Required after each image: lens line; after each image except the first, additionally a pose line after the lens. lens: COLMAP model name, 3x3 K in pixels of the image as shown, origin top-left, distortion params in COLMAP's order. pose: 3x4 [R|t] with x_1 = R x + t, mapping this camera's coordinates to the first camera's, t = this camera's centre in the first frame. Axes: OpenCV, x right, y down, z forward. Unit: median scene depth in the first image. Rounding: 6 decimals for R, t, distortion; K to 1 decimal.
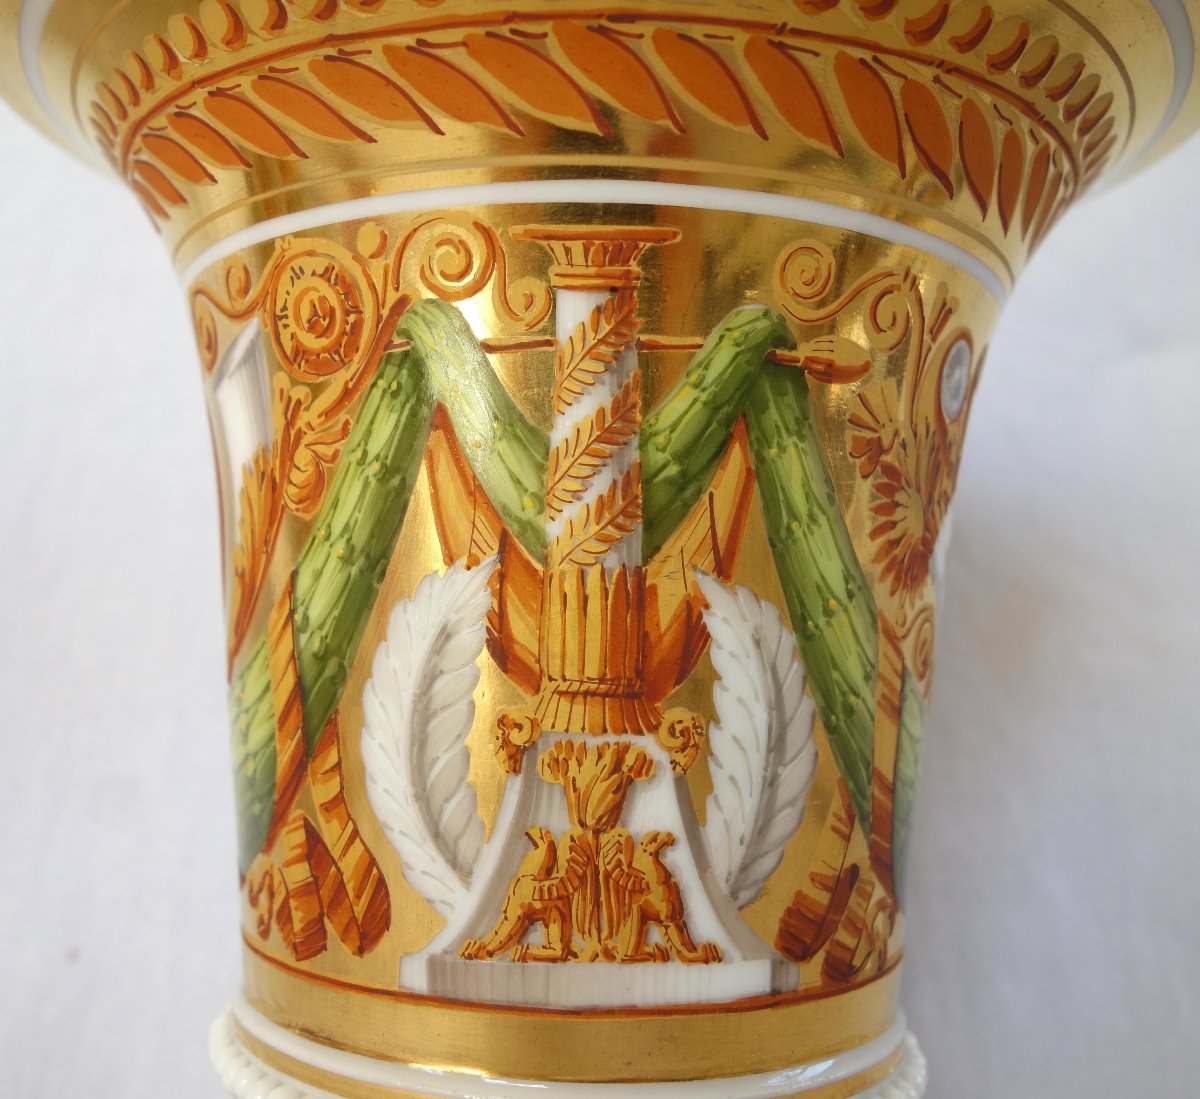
lens RADIAL K [[1276.0, 0, 548.4], [0, 1276.0, 545.2], [0, 0, 1]] dist [0.014129, -0.020592]
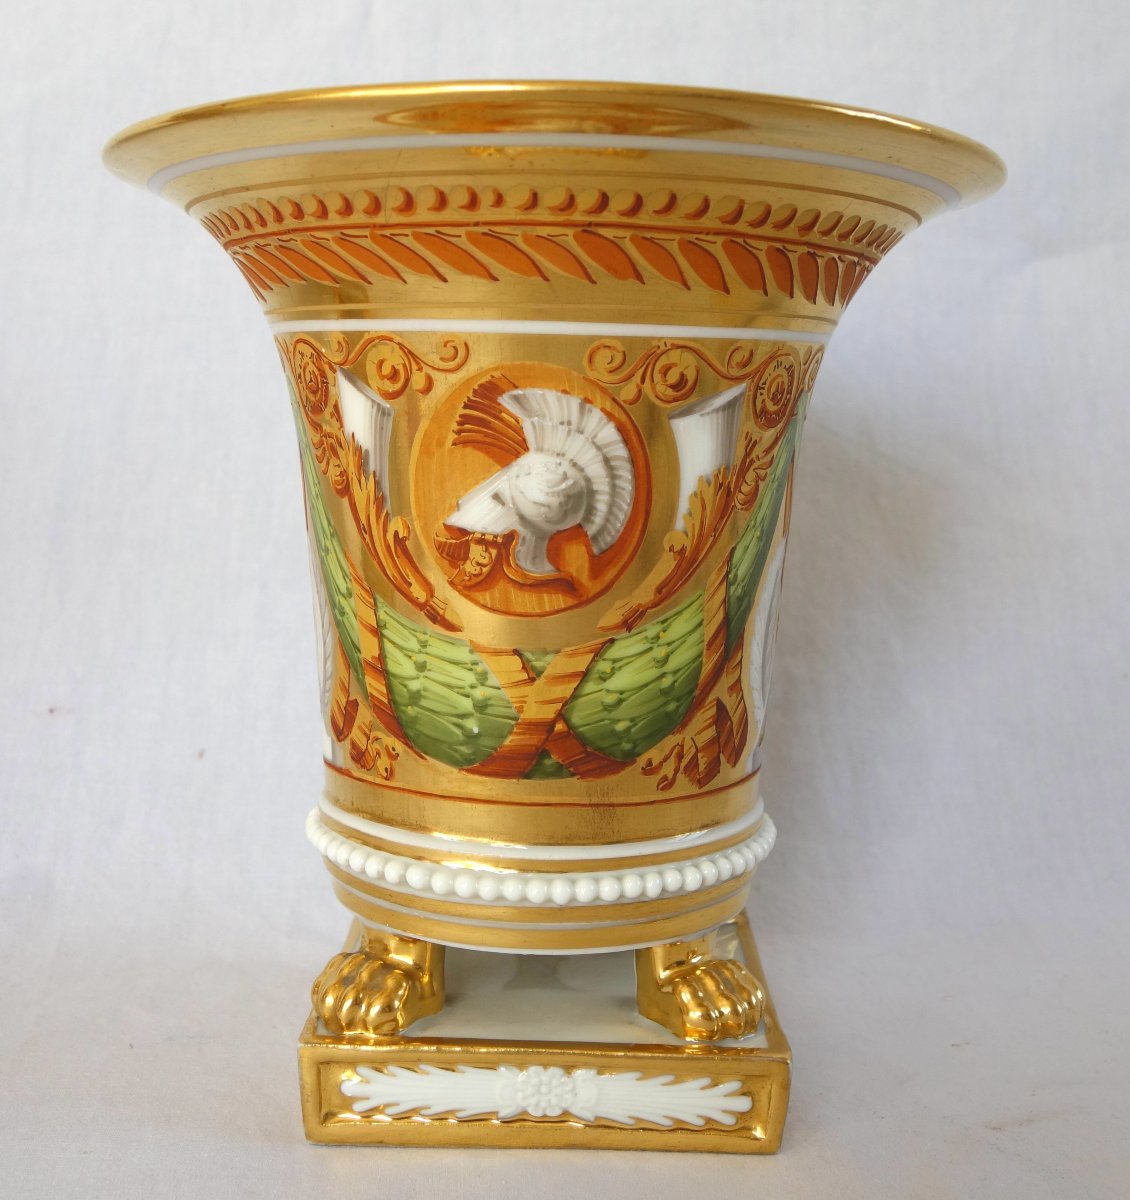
lens RADIAL K [[1585.8, 0, 551.3], [0, 1585.8, 583.4], [0, 0, 1]] dist [0.002320, 0.026503]
pose [[0.043141, -0.137785, 0.989522, -2.143936], [-0.091049, 0.985781, 0.141233, -0.191065], [-0.994912, -0.096187, 0.029982, 1.159000]]
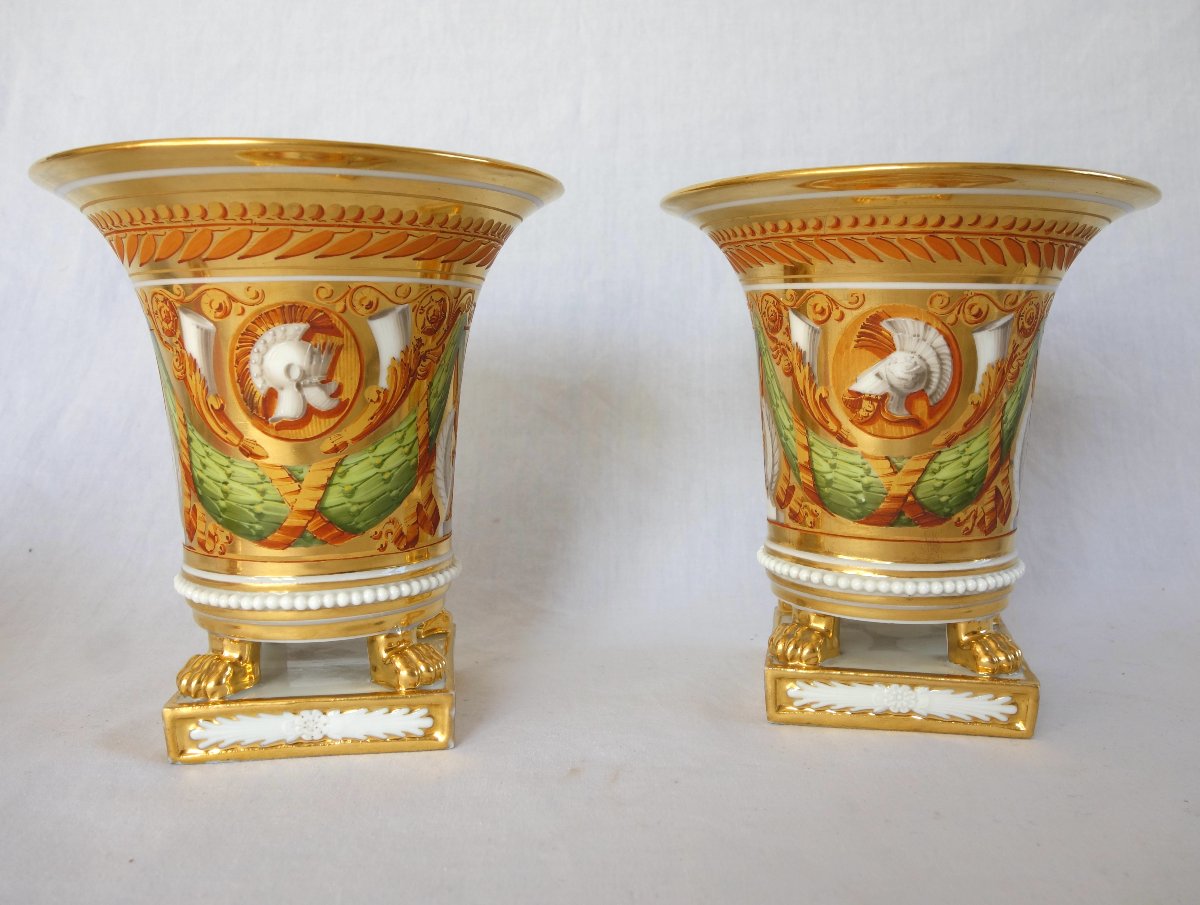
lens RADIAL K [[1134.6, 0, 619.1], [0, 1134.6, 422.8], [0, 0, 1]] dist [0.000473, -0.009692]
pose [[0.199489, -0.104351, 0.974328, -2.866086], [-0.074363, 0.989834, 0.121237, -0.180134], [-0.977074, -0.096639, 0.189702, 1.360069]]
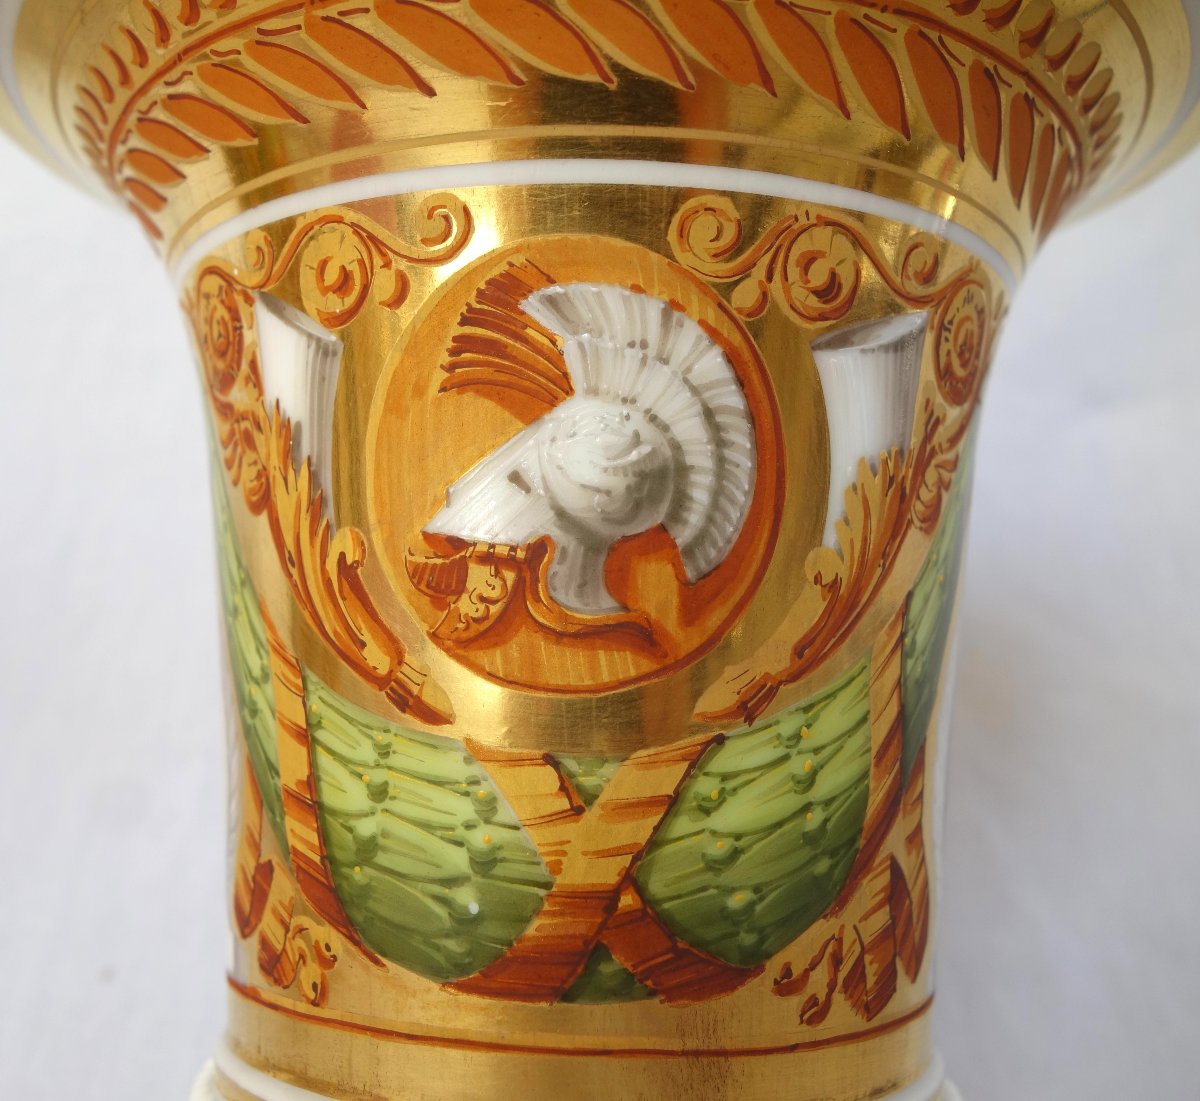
lens RADIAL K [[1276.0, 0, 548.4], [0, 1276.0, 546.2], [0, 0, 1]] dist [0.014129, -0.020592]
pose [[0.034377, 0.092948, 0.995077, -1.142679], [-0.091921, 0.991740, -0.089461, 0.095203], [-0.995173, -0.088393, 0.042637, 1.225882]]
